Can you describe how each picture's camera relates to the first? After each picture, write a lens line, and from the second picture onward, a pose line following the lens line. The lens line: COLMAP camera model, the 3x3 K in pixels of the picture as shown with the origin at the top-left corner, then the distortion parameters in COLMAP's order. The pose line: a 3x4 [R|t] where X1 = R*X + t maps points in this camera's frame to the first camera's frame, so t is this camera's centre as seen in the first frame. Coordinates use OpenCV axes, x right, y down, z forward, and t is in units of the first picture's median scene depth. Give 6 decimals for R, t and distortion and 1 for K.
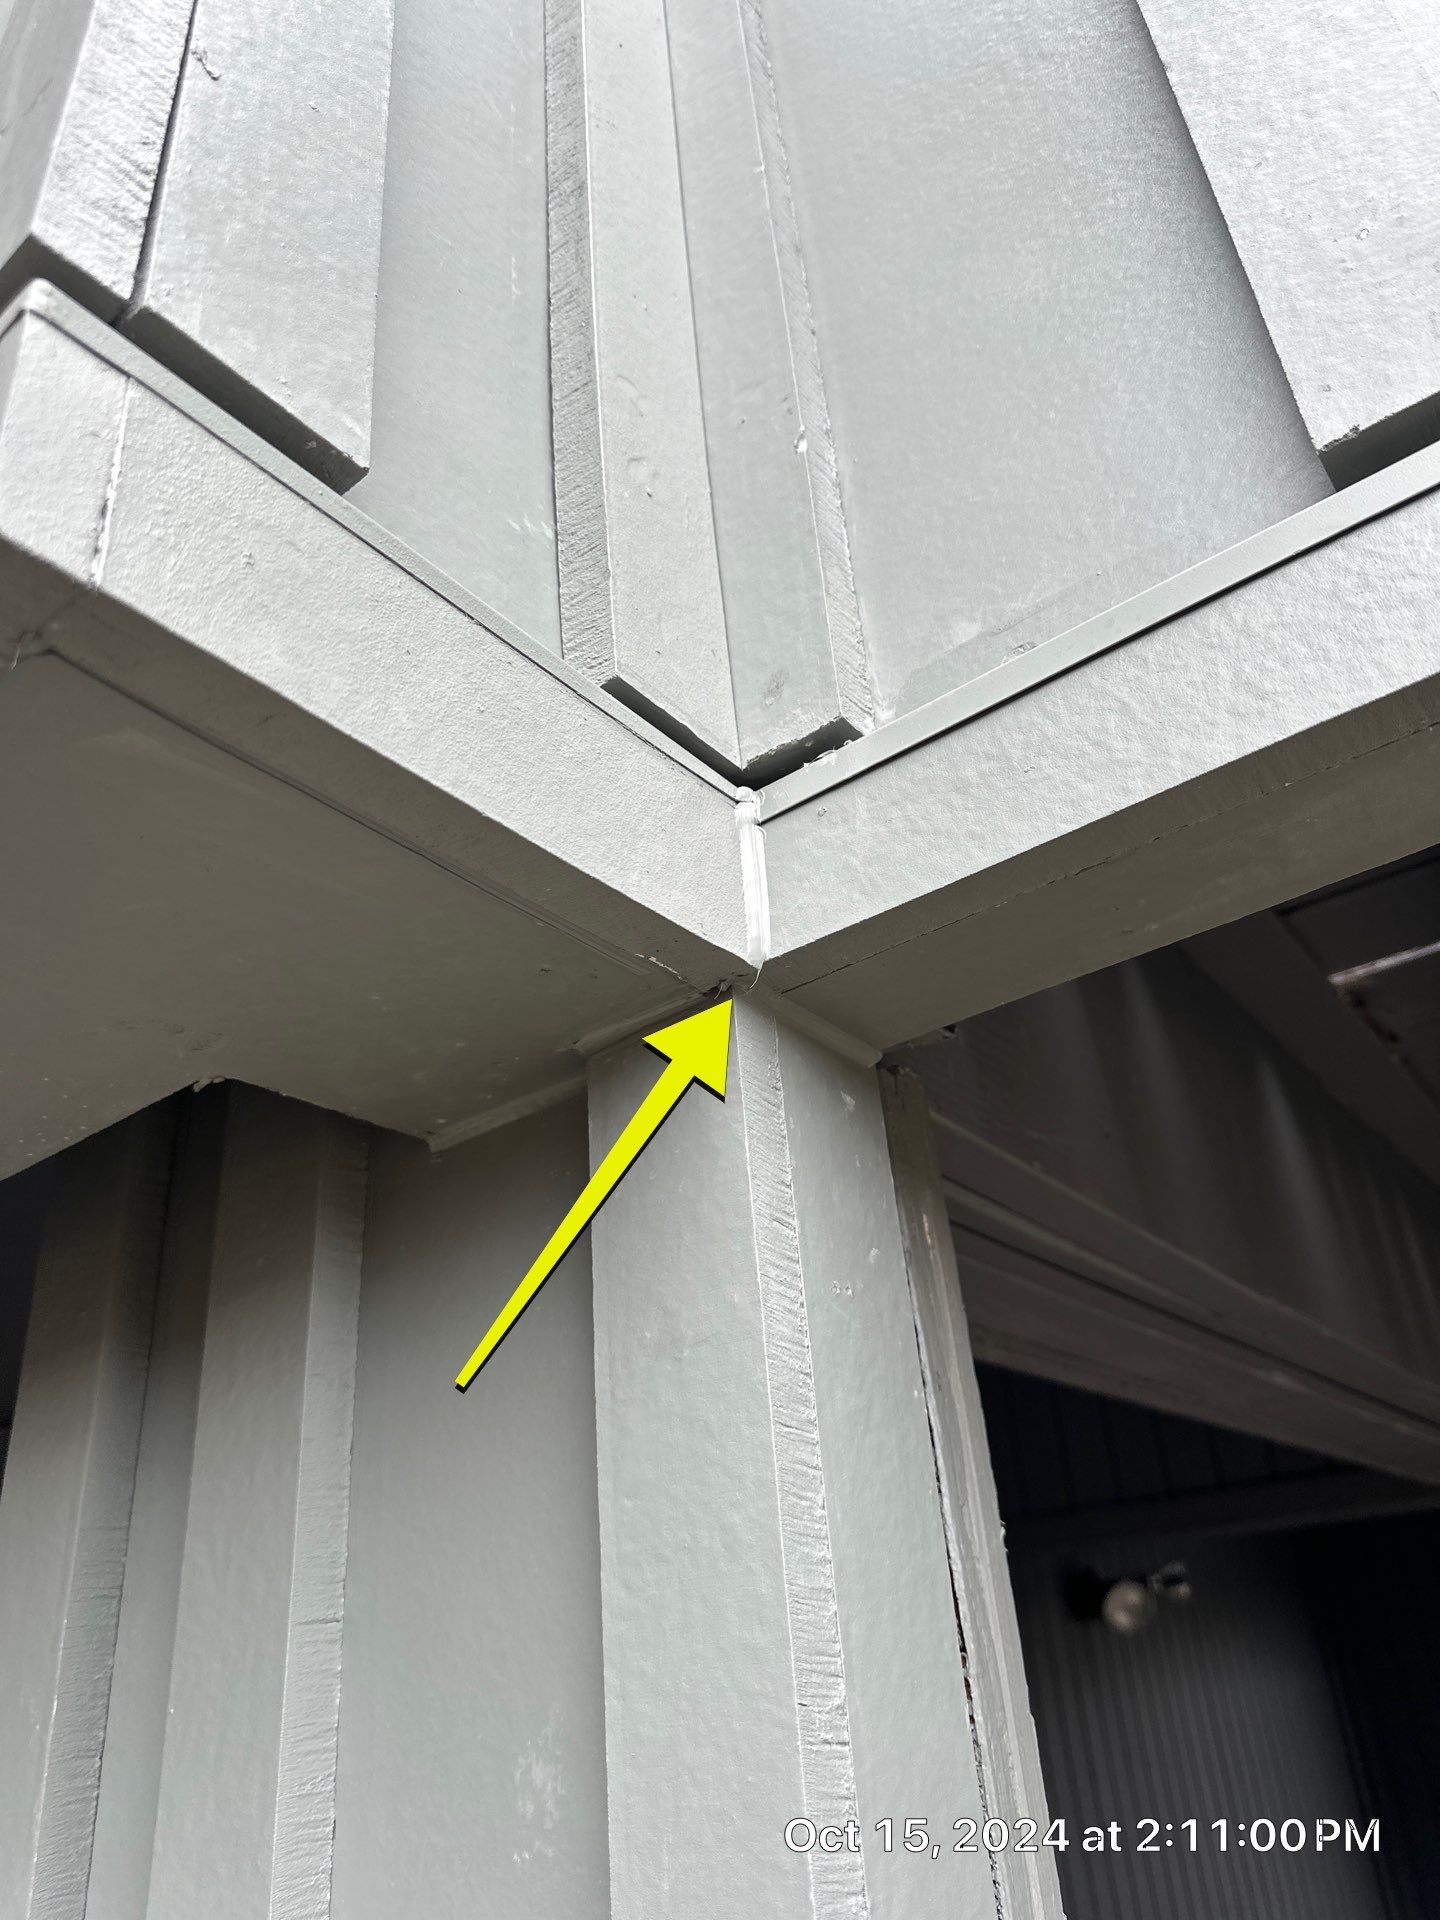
lens RADIAL K [[1363.9, 0, 711.6], [0, 1363.9, 953.4], [0, 0, 1]] dist [0.002378, 0.001265]
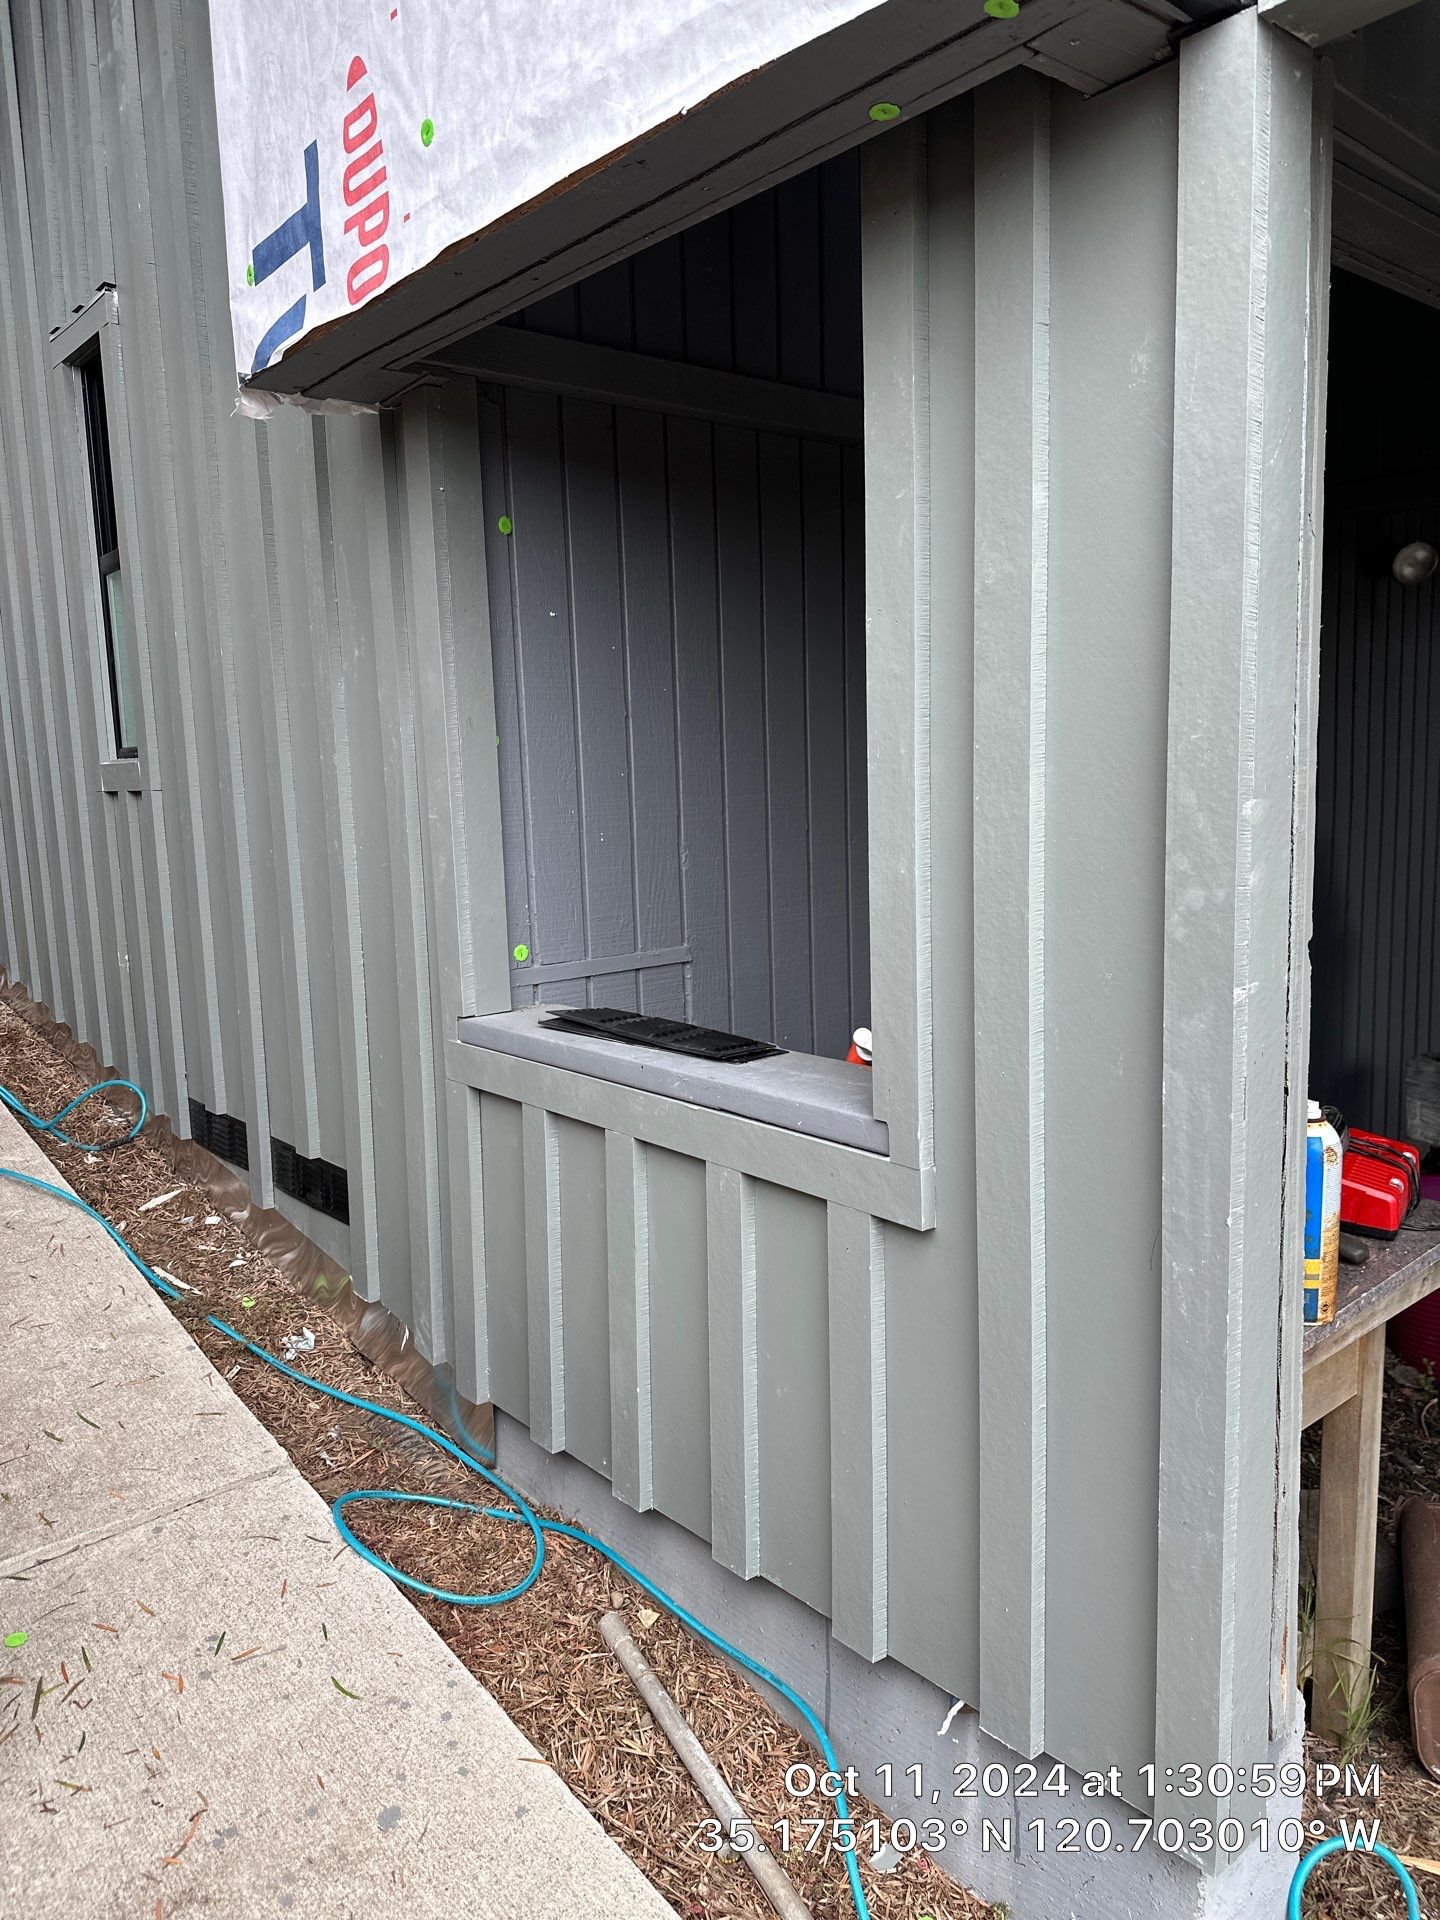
lens RADIAL K [[1363.9, 0, 711.6], [0, 1363.9, 953.4], [0, 0, 1]] dist [0.002378, 0.001265]
pose [[0.977514, 0.069901, -0.198947, -0.329220], [0.064474, 0.799202, 0.597594, -0.159137], [0.200772, -0.596983, 0.776725, -2.026162]]
